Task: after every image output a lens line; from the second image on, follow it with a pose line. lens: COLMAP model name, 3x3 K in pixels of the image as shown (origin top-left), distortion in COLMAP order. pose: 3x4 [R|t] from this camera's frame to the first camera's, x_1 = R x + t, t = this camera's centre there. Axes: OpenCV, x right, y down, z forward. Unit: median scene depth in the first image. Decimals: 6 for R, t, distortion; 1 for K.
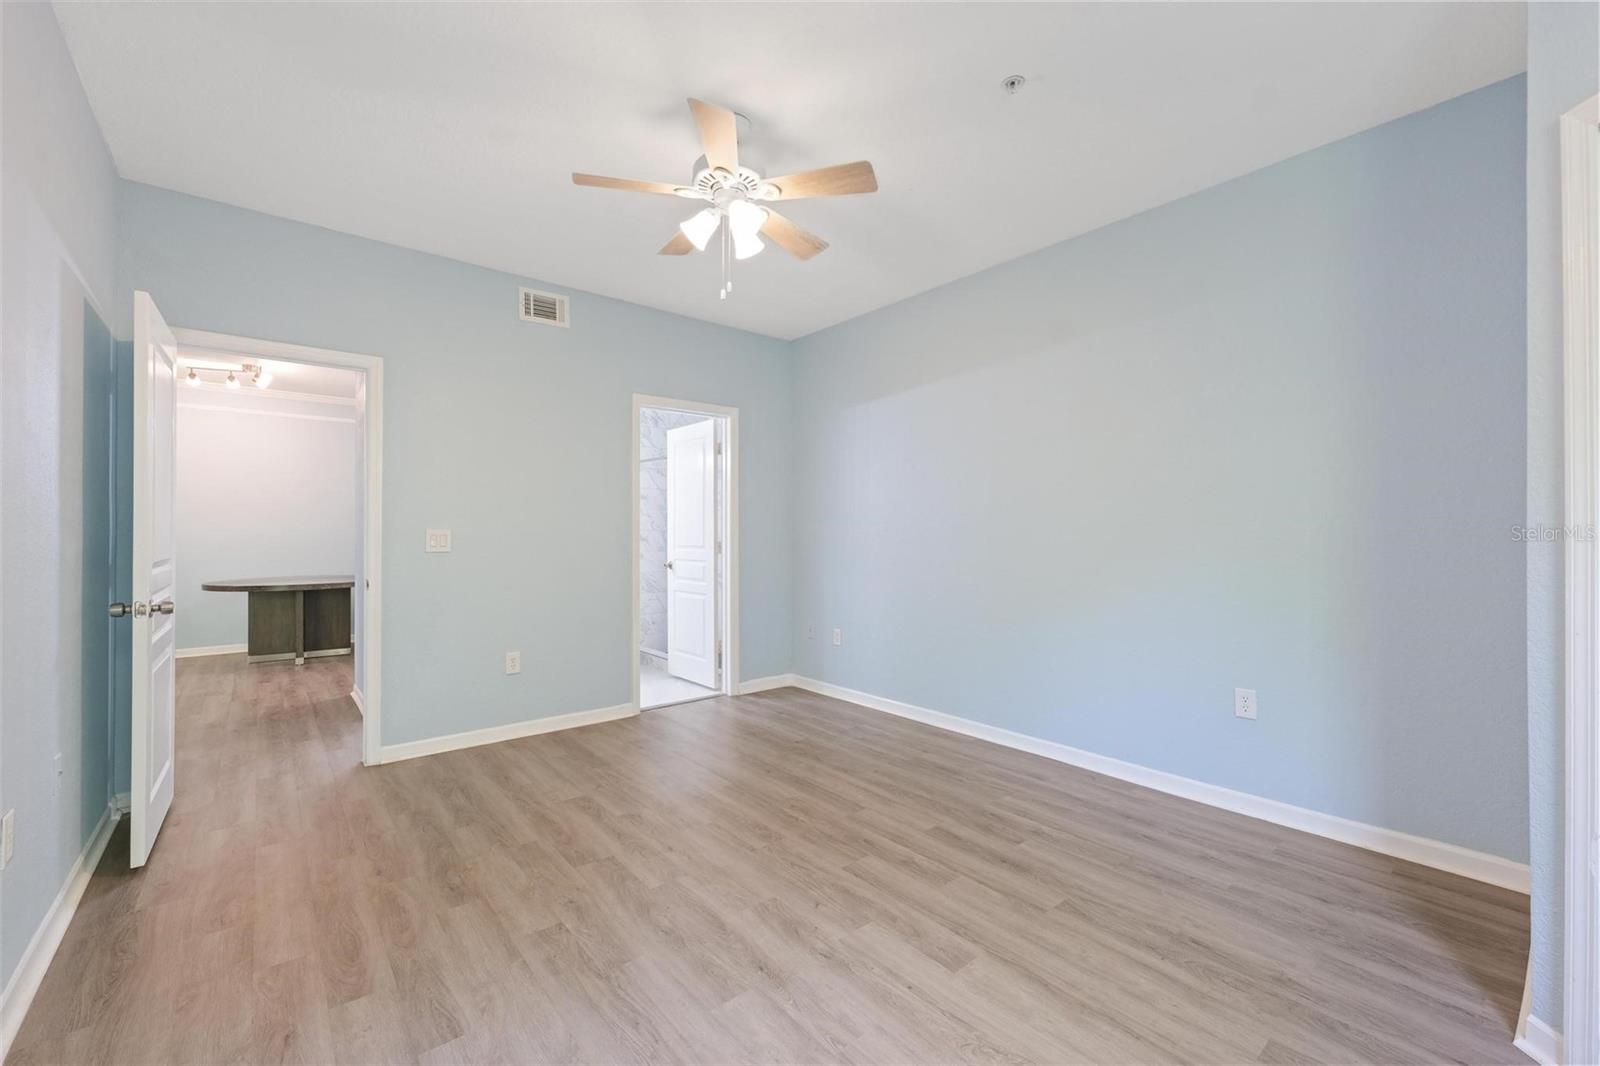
lens RADIAL K [[657.8, 0, 795.9], [0, 657.8, 532.6], [0, 0, 1]] dist [-0.000395, -0.000252]
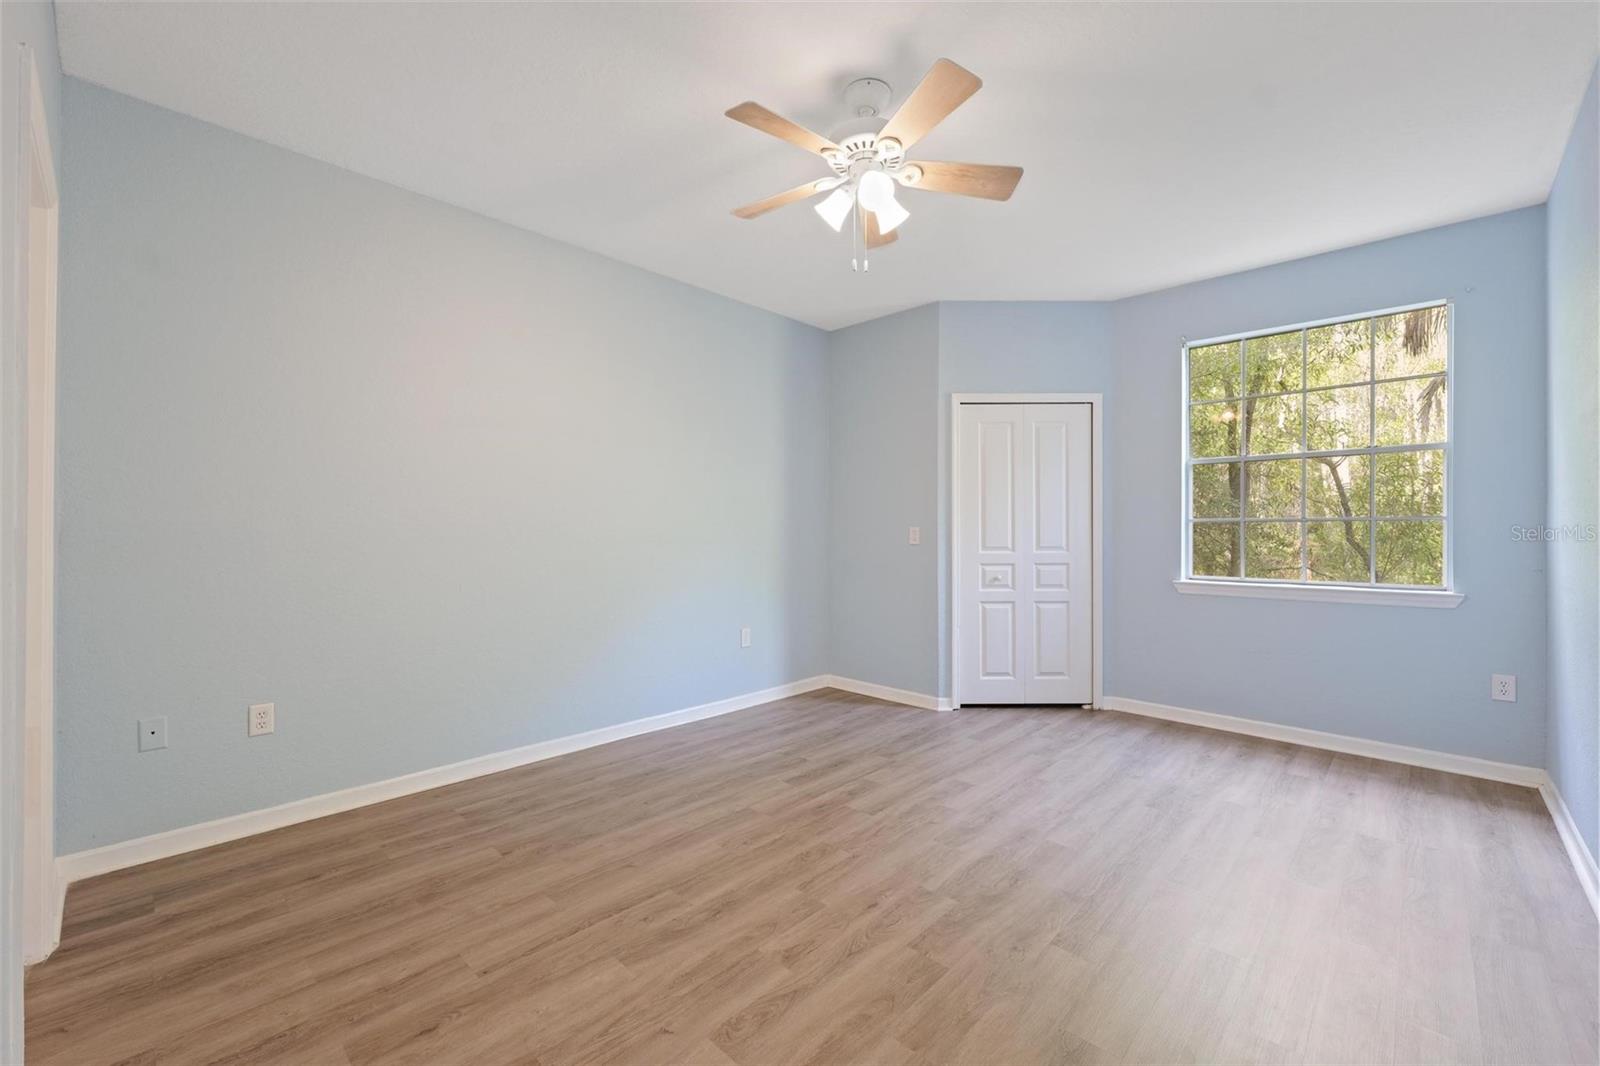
lens RADIAL K [[657.8, 0, 795.9], [0, 657.8, 532.6], [0, 0, 1]] dist [-0.000395, -0.000252]
pose [[-0.122451, -0.002366, 0.992472, -0.974339], [-0.003698, 0.999991, 0.001928, 0.002443], [-0.992468, -0.003434, -0.122459, 1.157225]]
